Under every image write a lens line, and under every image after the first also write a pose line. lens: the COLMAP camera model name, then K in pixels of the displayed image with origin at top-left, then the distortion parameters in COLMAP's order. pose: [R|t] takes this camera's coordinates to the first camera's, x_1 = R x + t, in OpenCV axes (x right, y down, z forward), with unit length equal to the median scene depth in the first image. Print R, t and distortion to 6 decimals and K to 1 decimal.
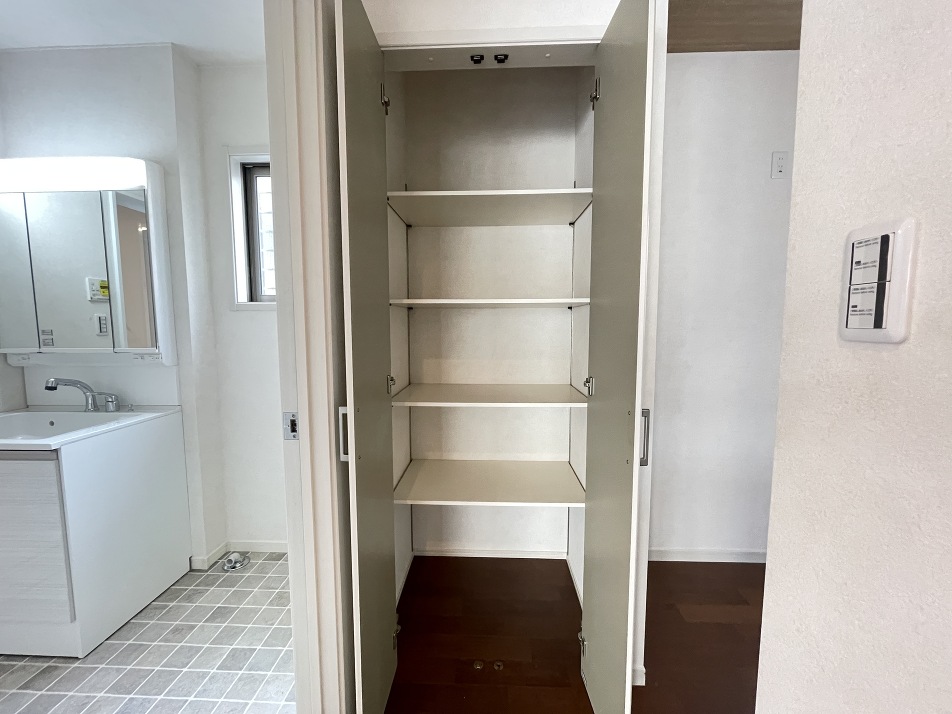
lens RADIAL K [[383.3, 0, 476.0], [0, 383.3, 357.0], [0, 0, 1]] dist [-0.002980, -0.000305]
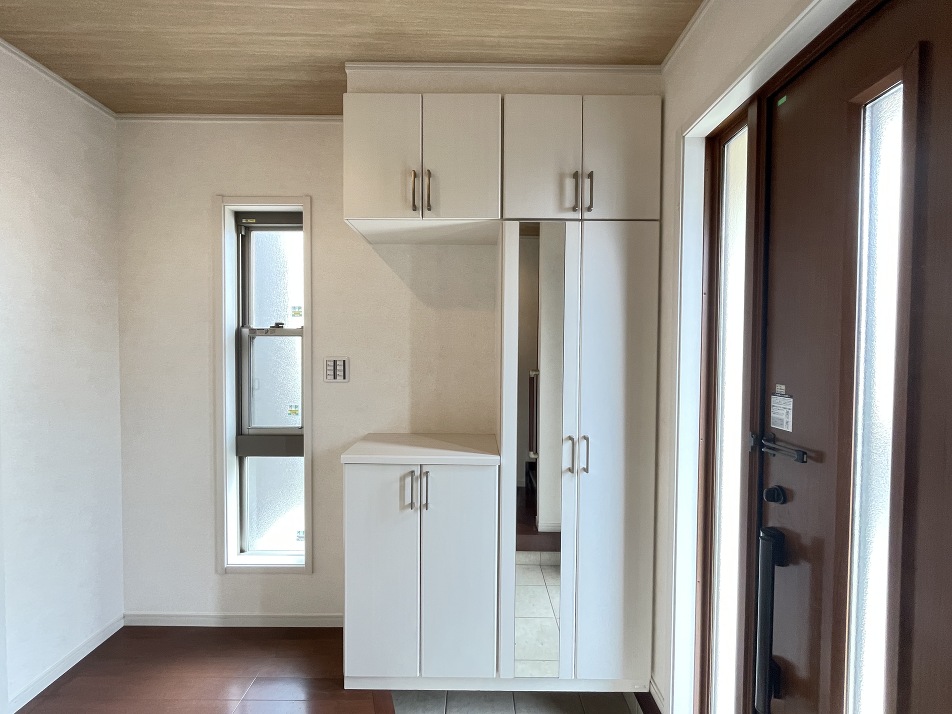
lens RADIAL K [[383.3, 0, 476.0], [0, 383.3, 357.0], [0, 0, 1]] dist [-0.002980, -0.000305]
pose [[-0.999027, -0.004027, -0.043928, -0.572509], [-0.008873, 0.993814, 0.110703, -0.891775], [0.043210, 0.110985, -0.992882, 5.801261]]
